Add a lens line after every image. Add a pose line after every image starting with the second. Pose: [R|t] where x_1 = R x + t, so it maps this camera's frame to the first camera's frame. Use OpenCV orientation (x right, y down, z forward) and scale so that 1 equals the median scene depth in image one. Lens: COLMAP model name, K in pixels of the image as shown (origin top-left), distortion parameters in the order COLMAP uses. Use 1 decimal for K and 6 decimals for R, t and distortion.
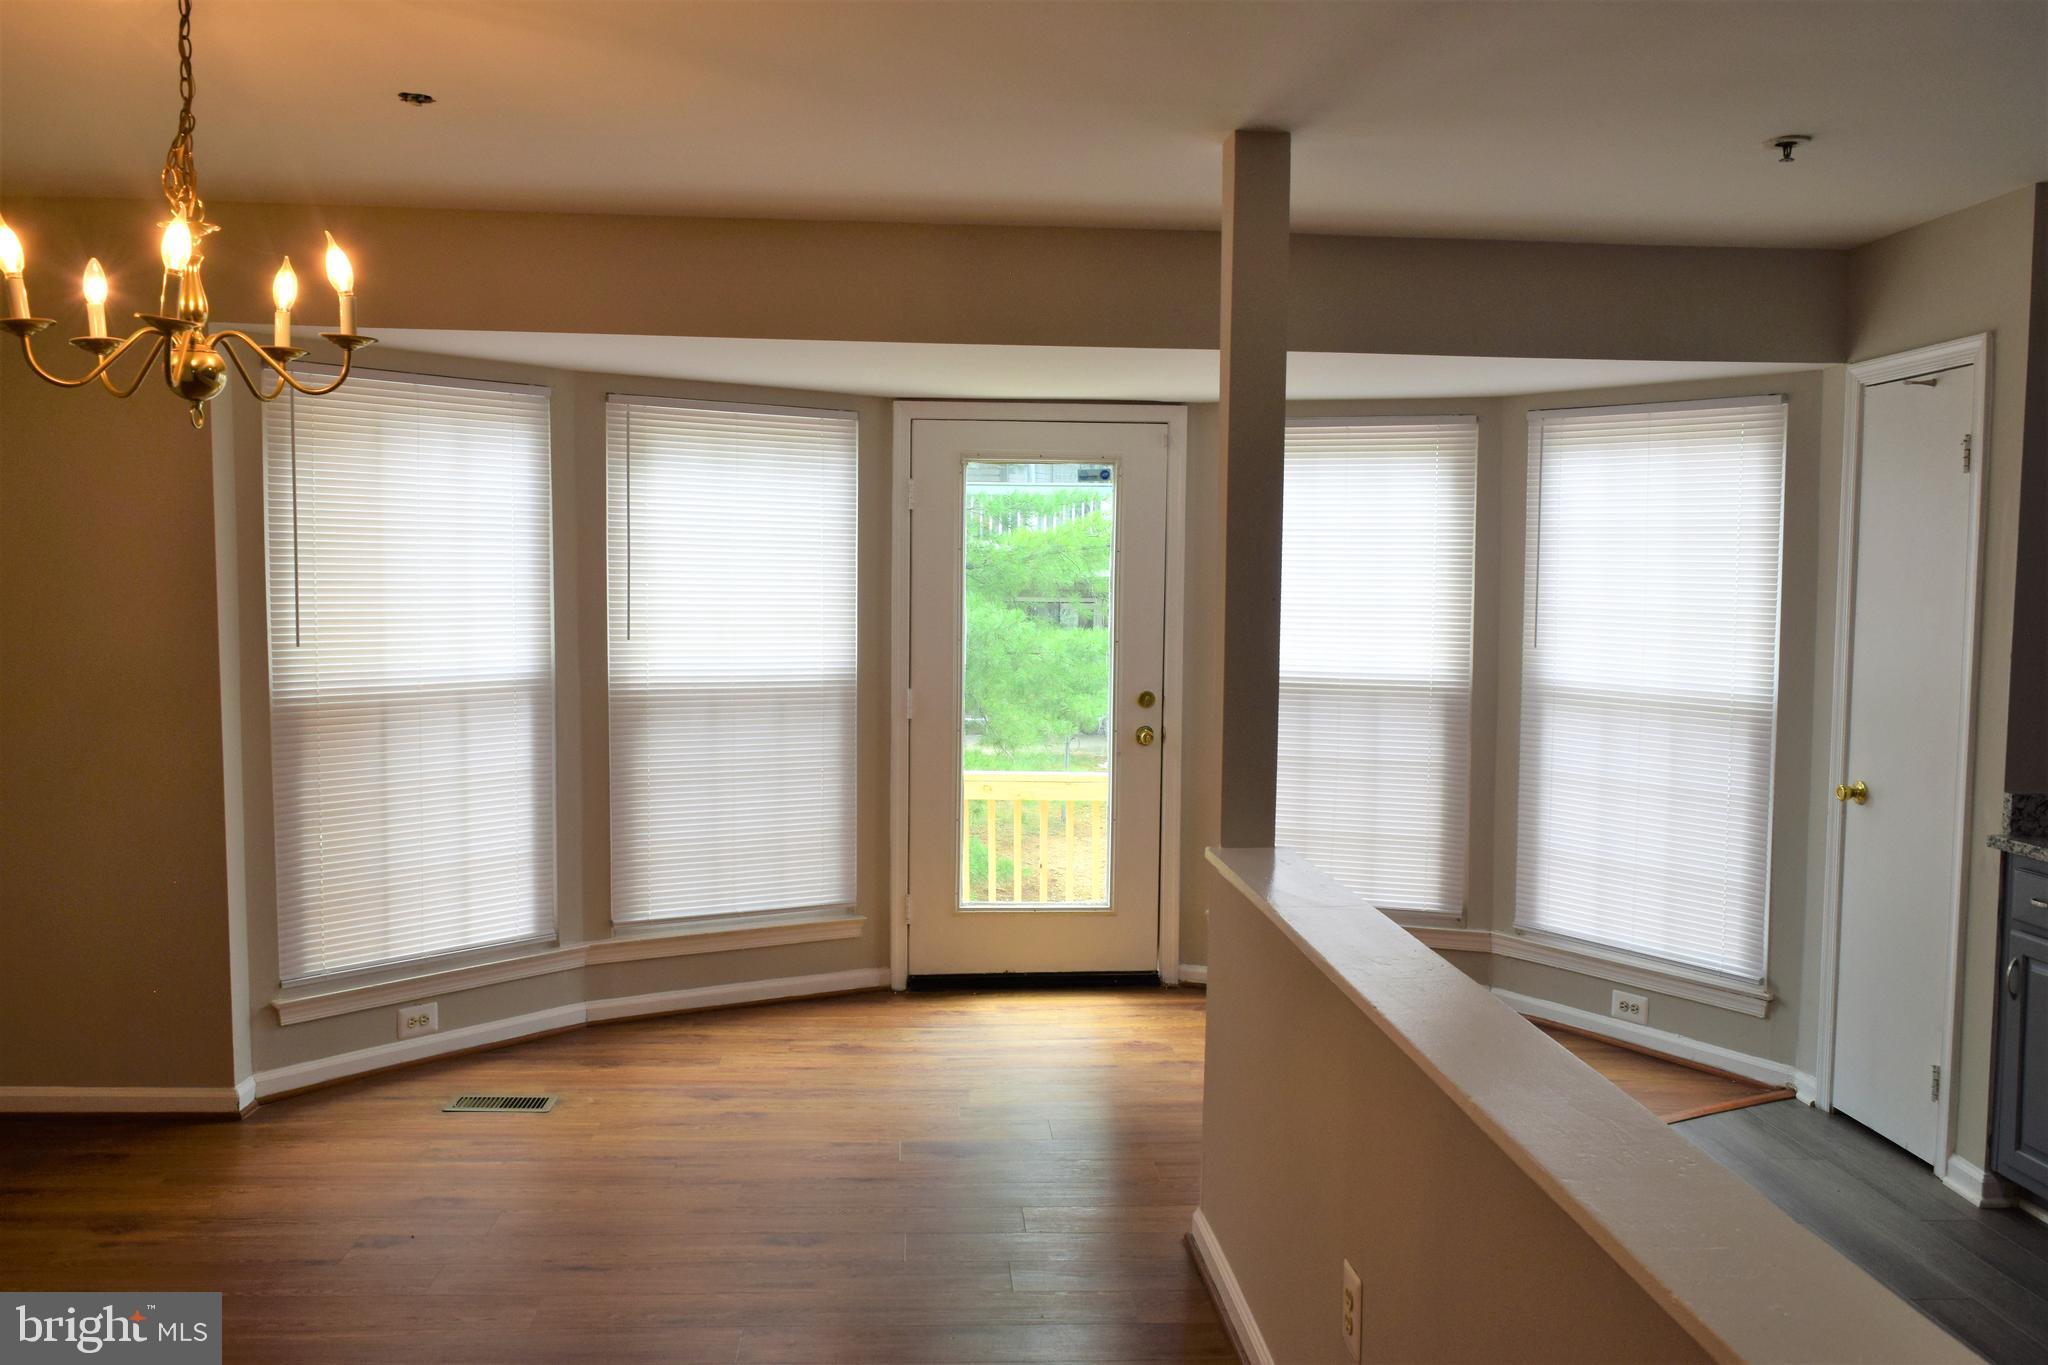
lens RADIAL K [[1586.1, 0, 1009.9], [0, 1586.1, 686.2], [0, 0, 1]] dist [-0.009336, 0.002299]
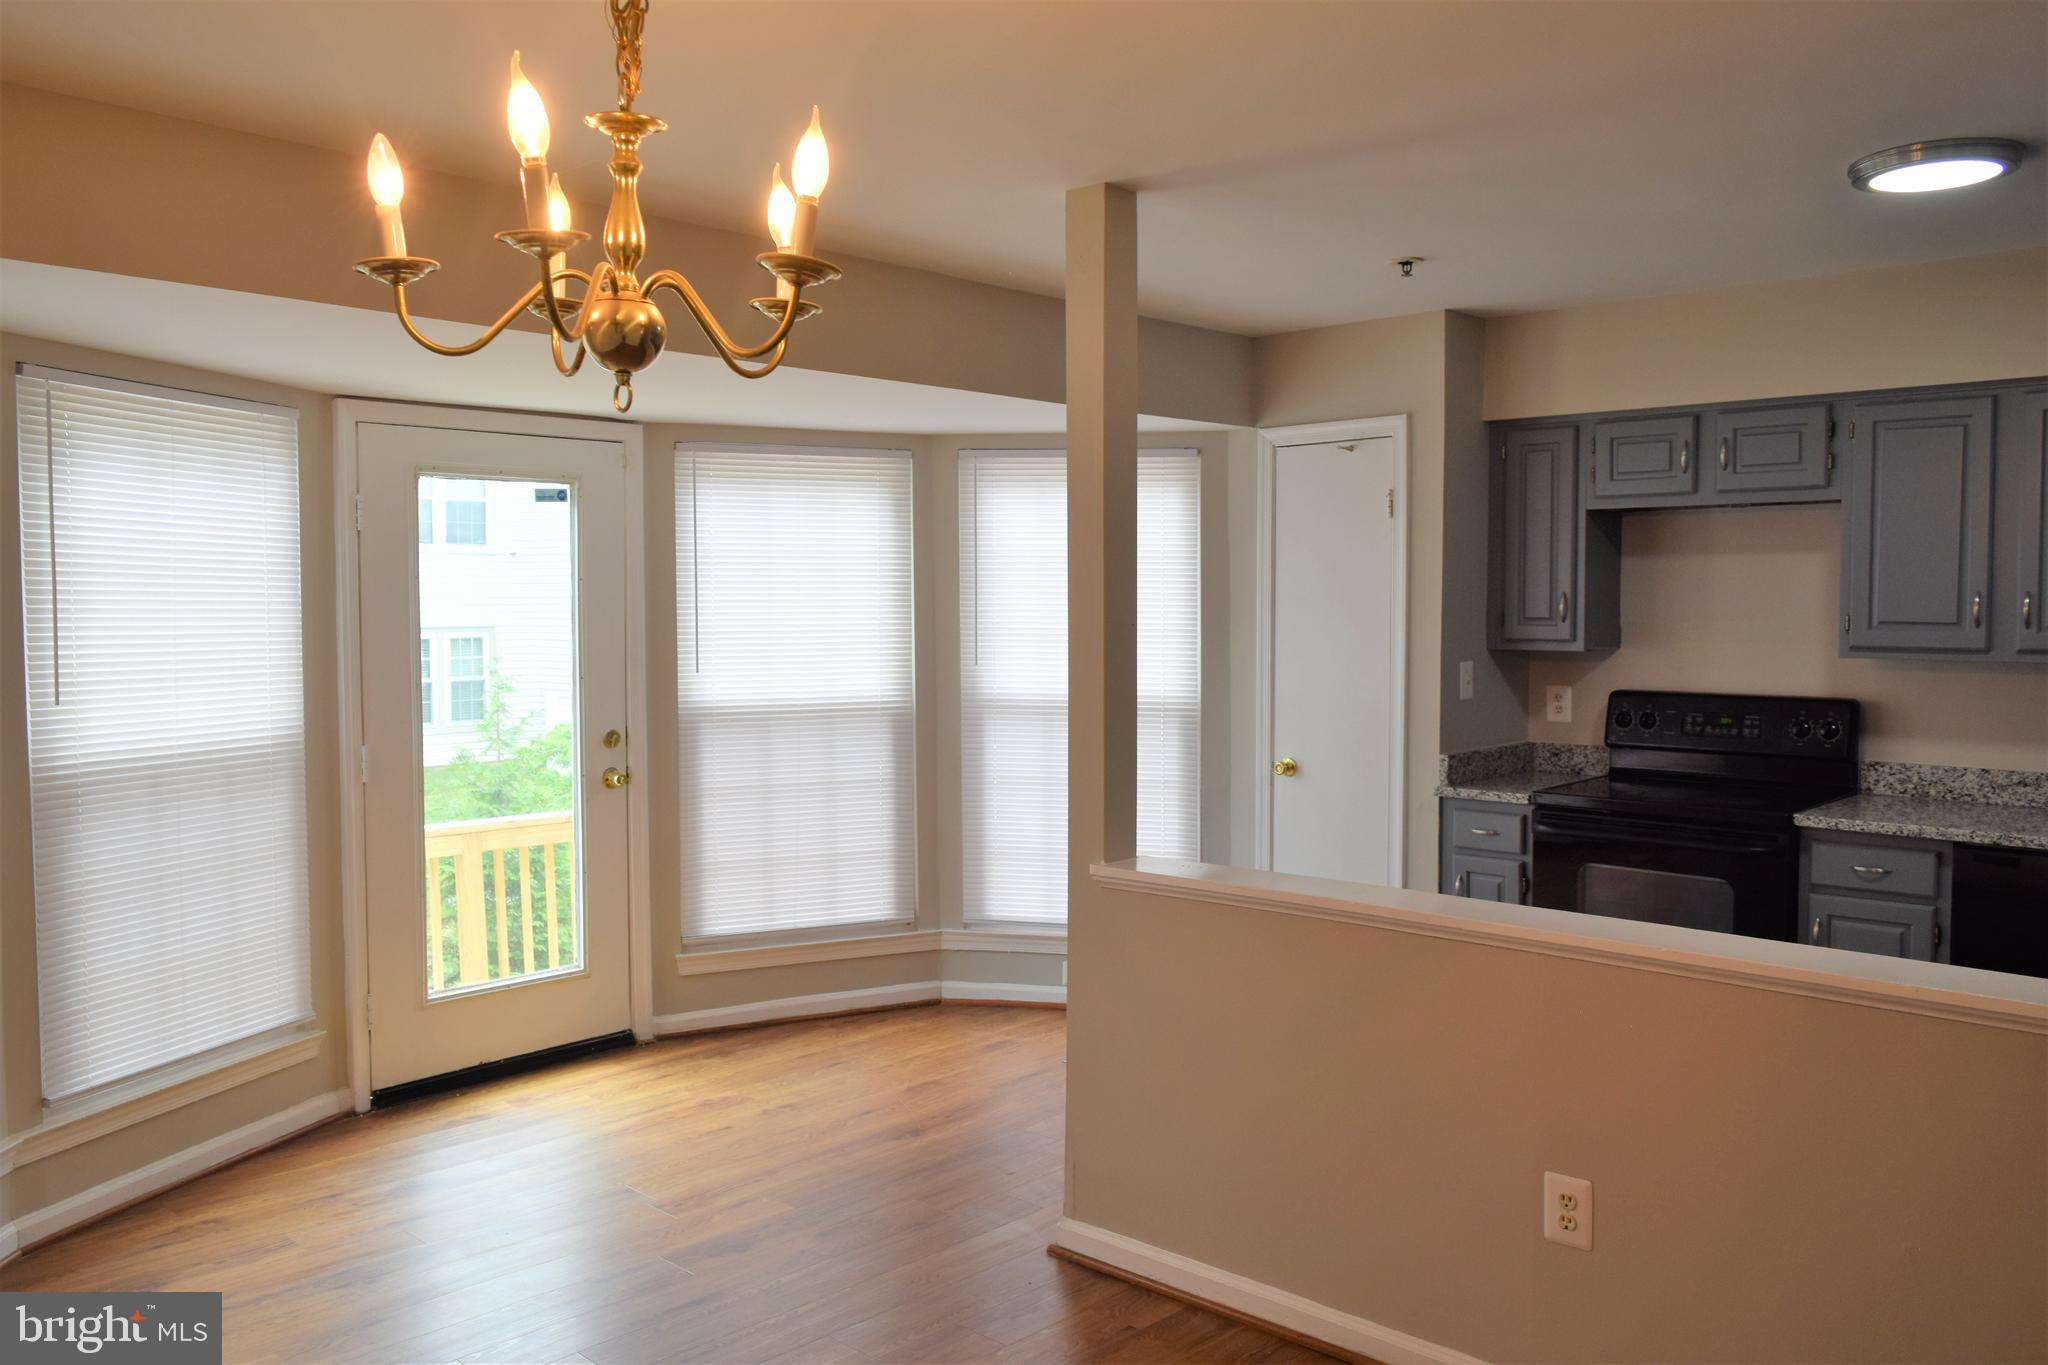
lens RADIAL K [[1586.1, 0, 1011.2], [0, 1586.1, 679.6], [0, 0, 1]] dist [-0.009336, 0.002299]
pose [[0.737594, -0.046681, 0.673629, -0.384450], [0.059840, 0.998201, 0.003651, -0.016250], [-0.672588, 0.037617, 0.739061, 0.165457]]
